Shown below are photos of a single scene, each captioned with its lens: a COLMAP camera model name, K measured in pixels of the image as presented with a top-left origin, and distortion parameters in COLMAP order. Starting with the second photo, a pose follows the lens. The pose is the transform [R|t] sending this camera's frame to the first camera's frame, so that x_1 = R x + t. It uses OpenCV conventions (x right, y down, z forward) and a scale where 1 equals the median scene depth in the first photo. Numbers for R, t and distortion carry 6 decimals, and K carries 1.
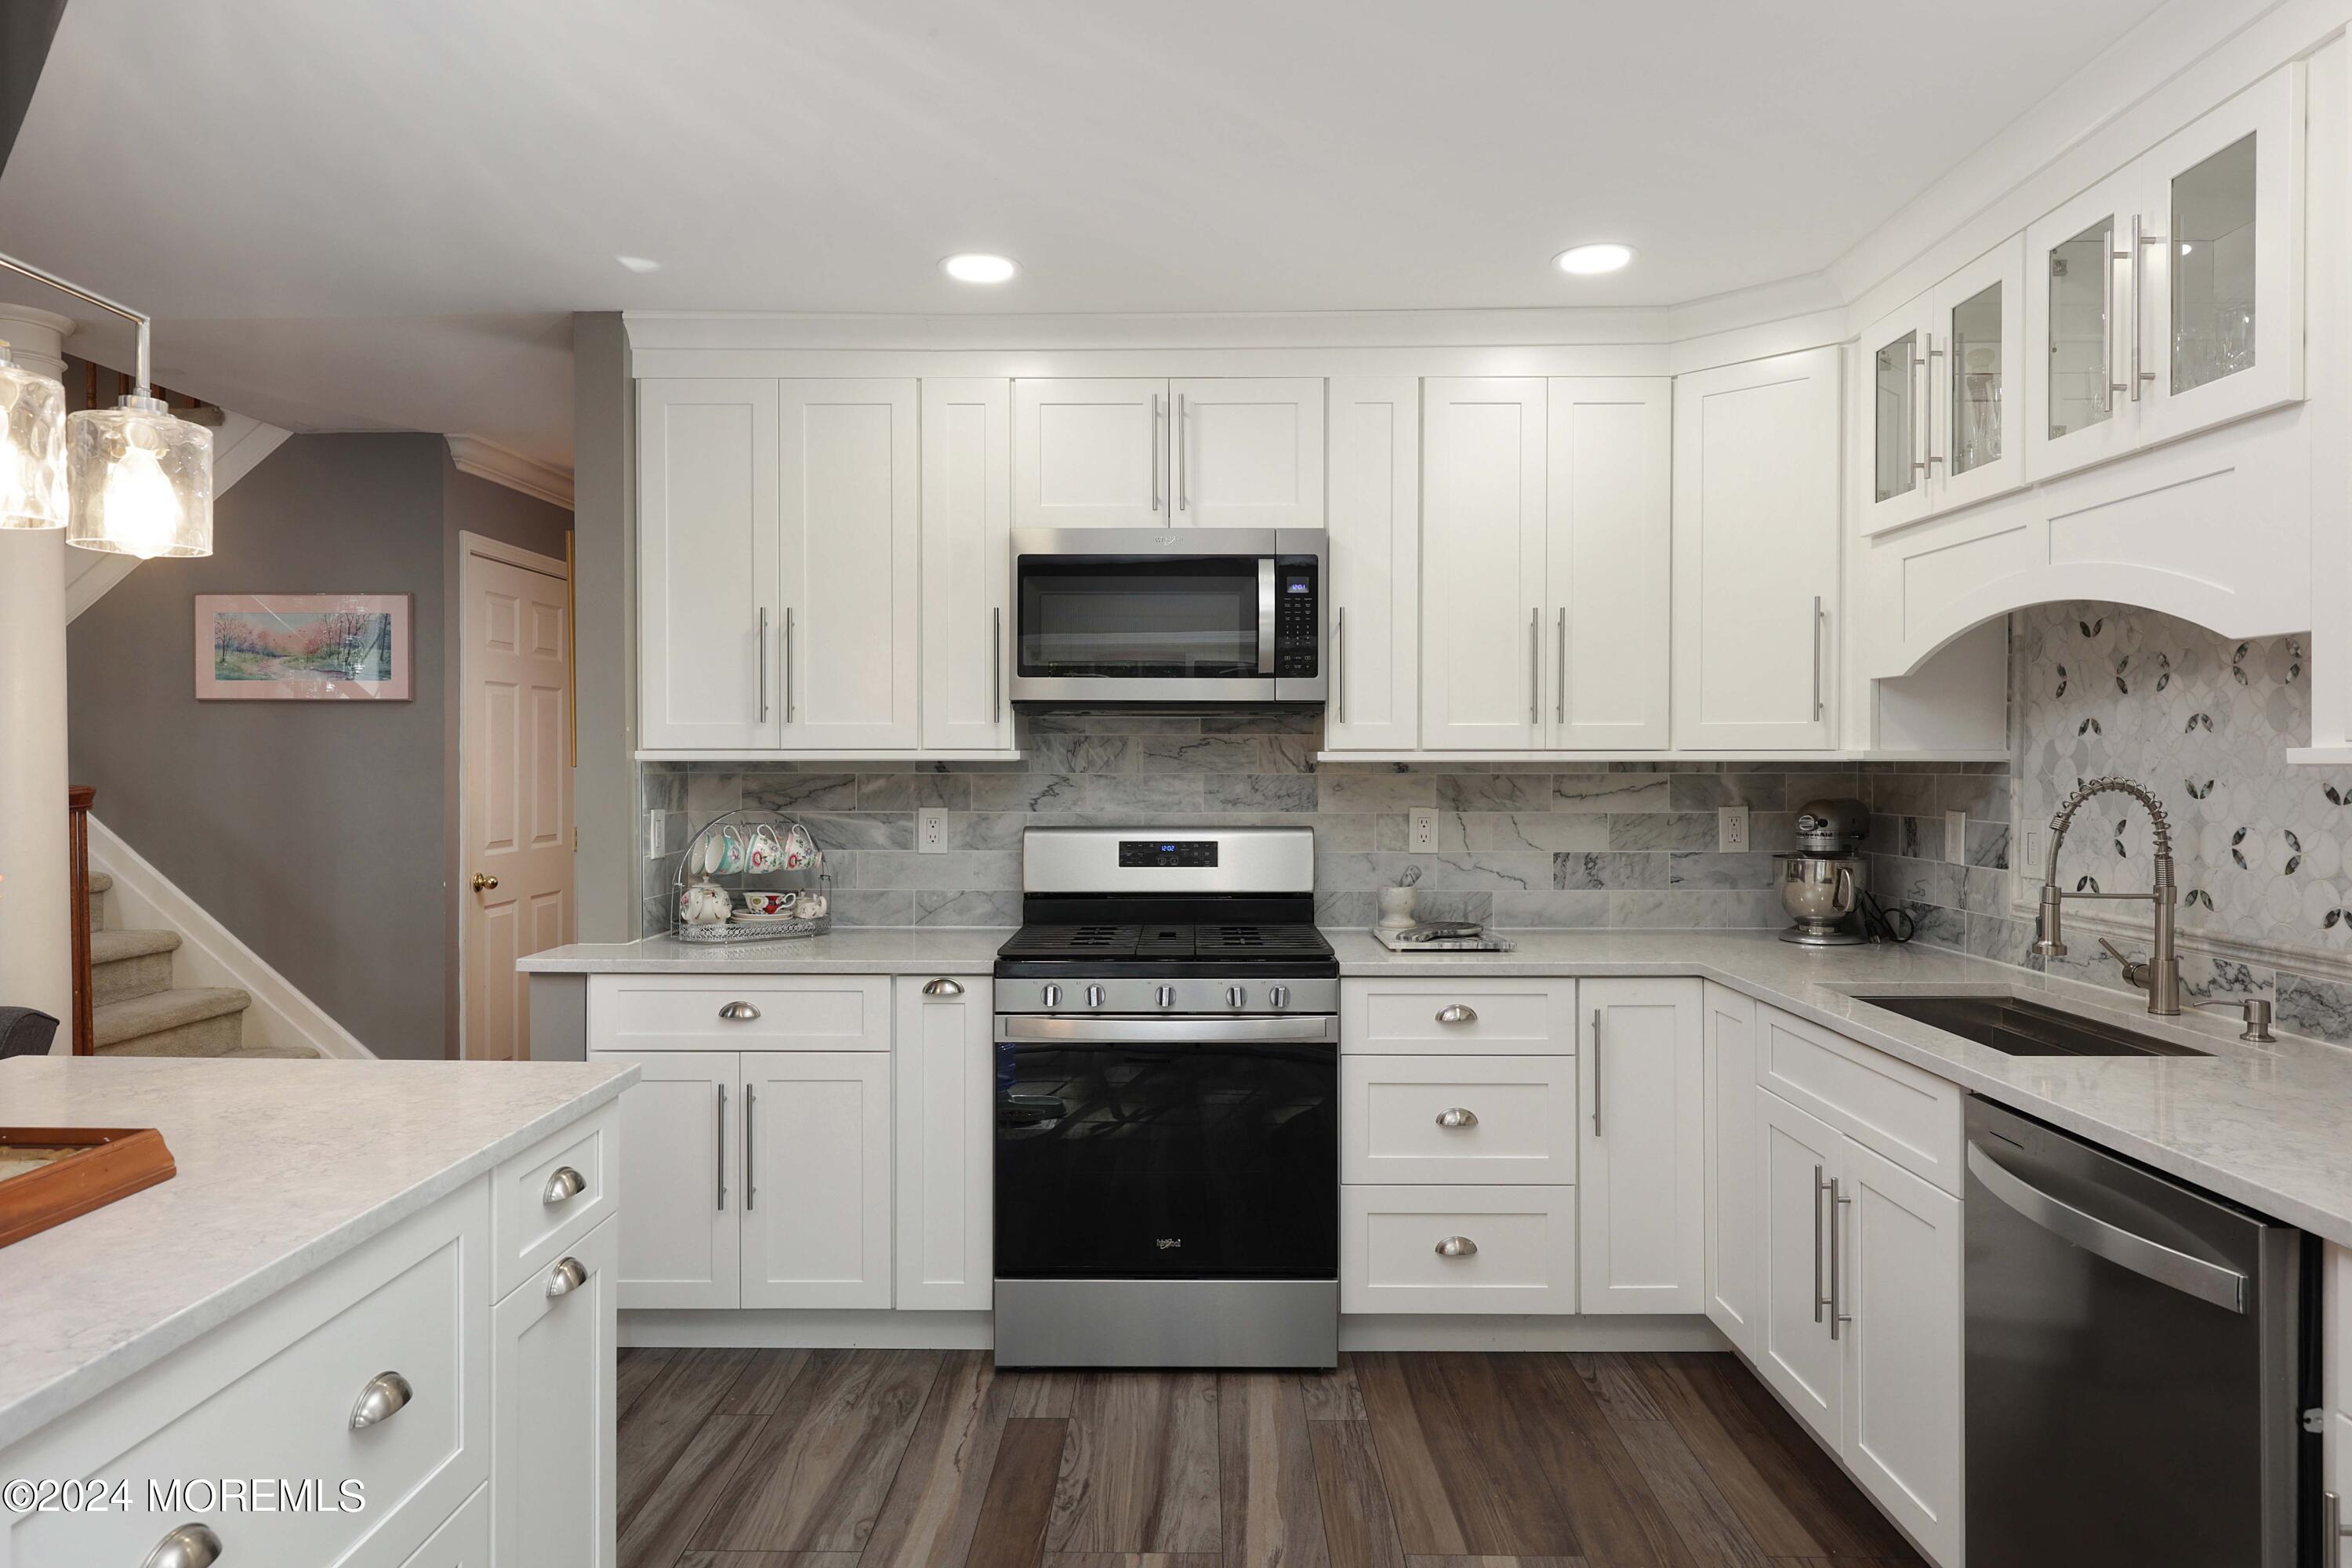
lens RADIAL K [[1439.6, 0, 1207.8], [0, 1439.6, 772.2], [0, 0, 1]] dist [0.003171, 0.001608]
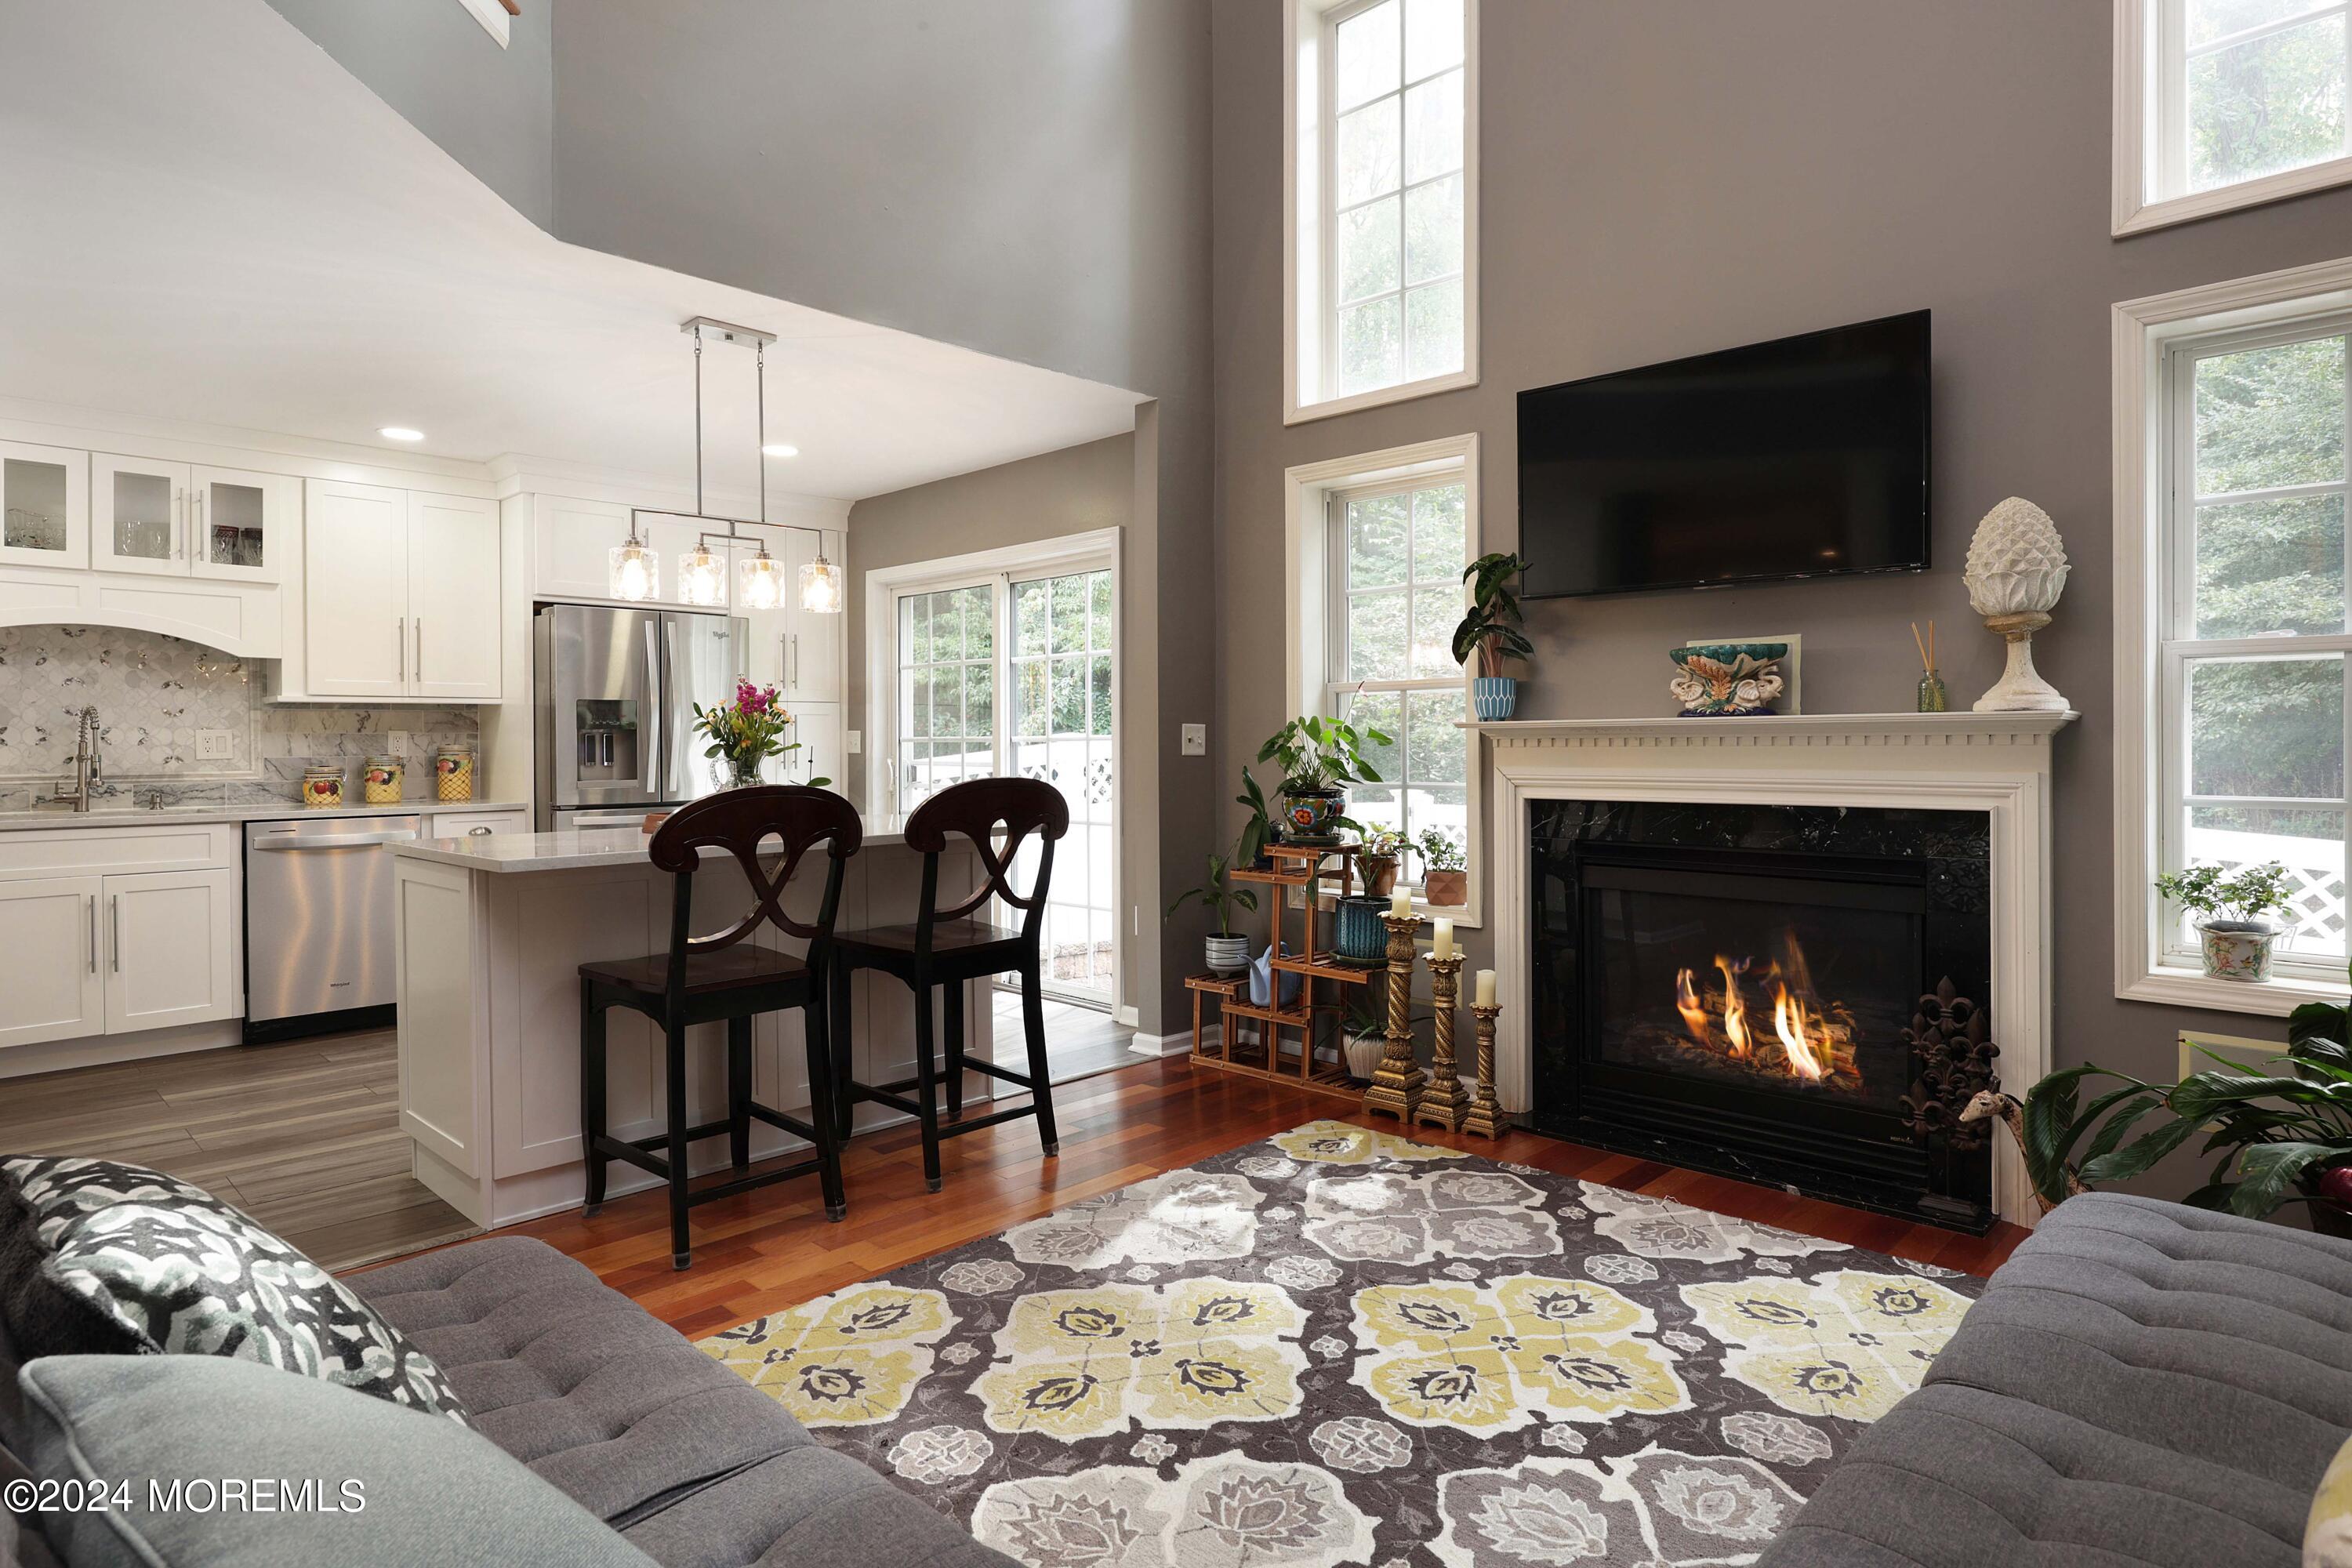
lens RADIAL K [[1265.6, 0, 1169.3], [0, 1265.6, 748.1], [0, 0, 1]] dist [0.001652, -0.000337]
pose [[-0.725409, -0.002178, 0.688315, -1.484404], [0.008843, 0.999883, 0.012483, 0.046030], [-0.688261, 0.015142, -0.725305, 0.982374]]
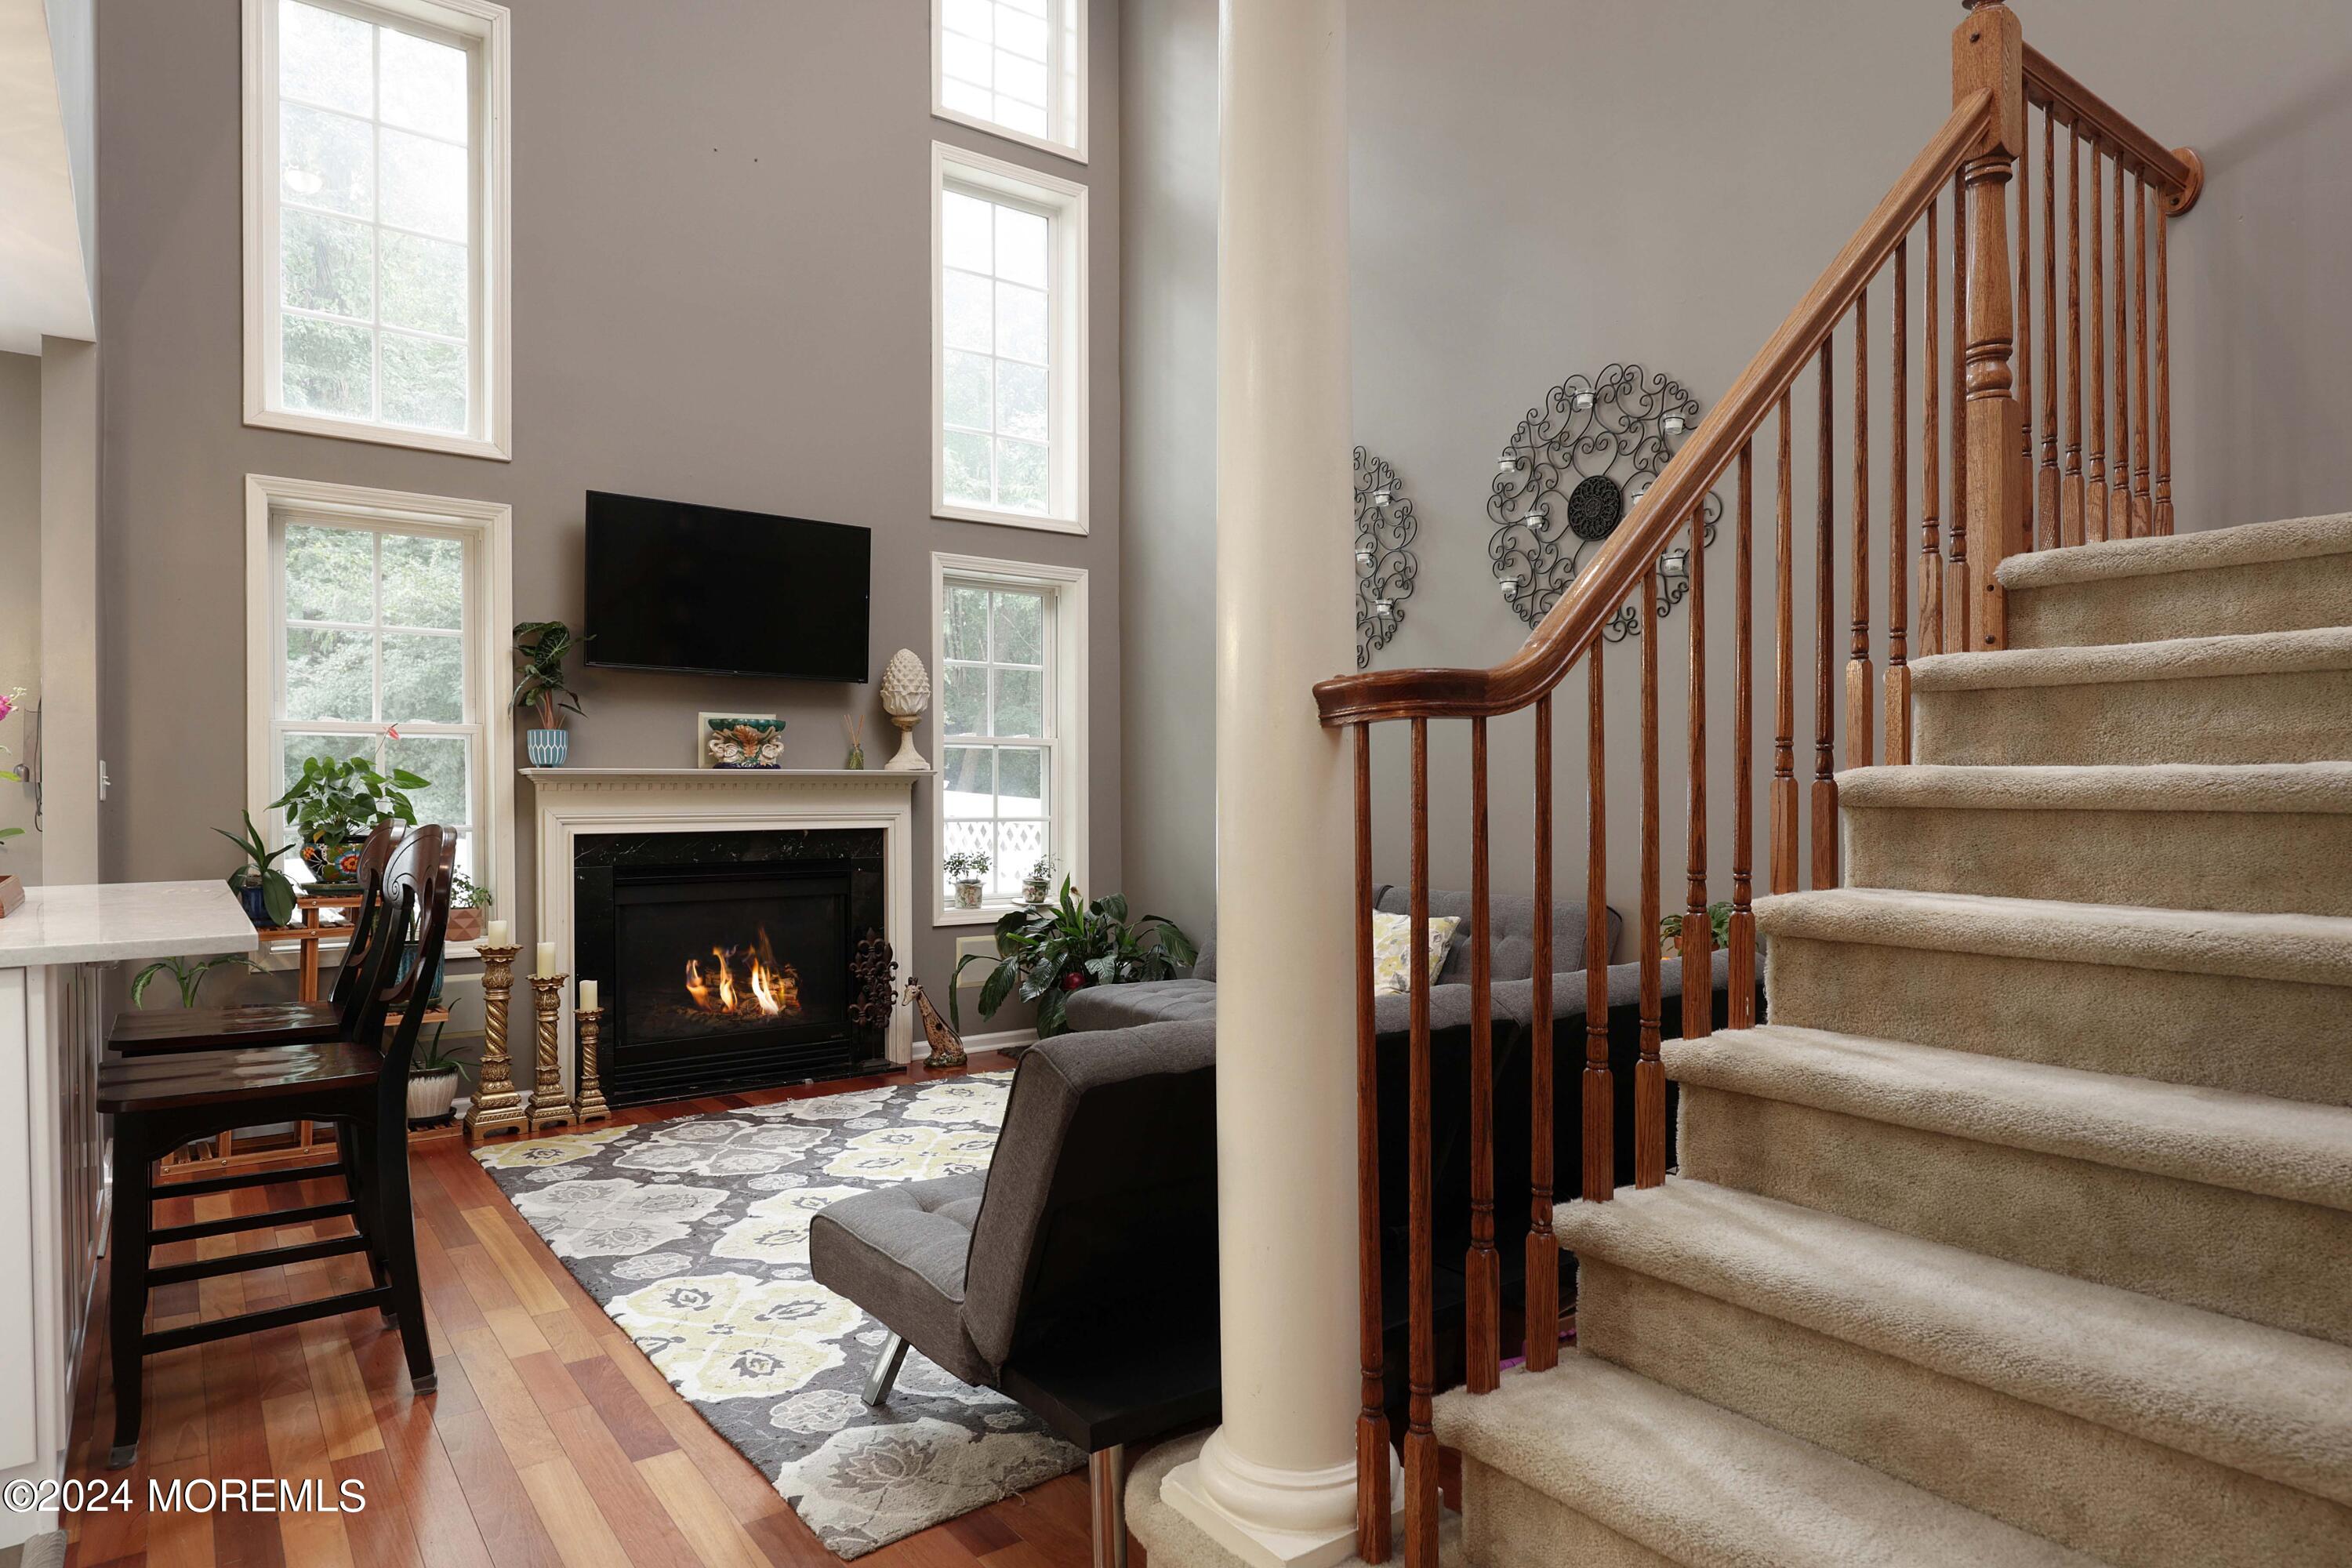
lens RADIAL K [[1348.1, 0, 1166.1], [0, 1348.1, 796.0], [0, 0, 1]] dist [-0.001069, 0.000885]
pose [[-0.796370, -0.000631, -0.604809, -0.508202], [-0.006256, 0.999955, 0.007194, 0.054548], [0.604777, 0.009513, -0.796338, 1.475289]]
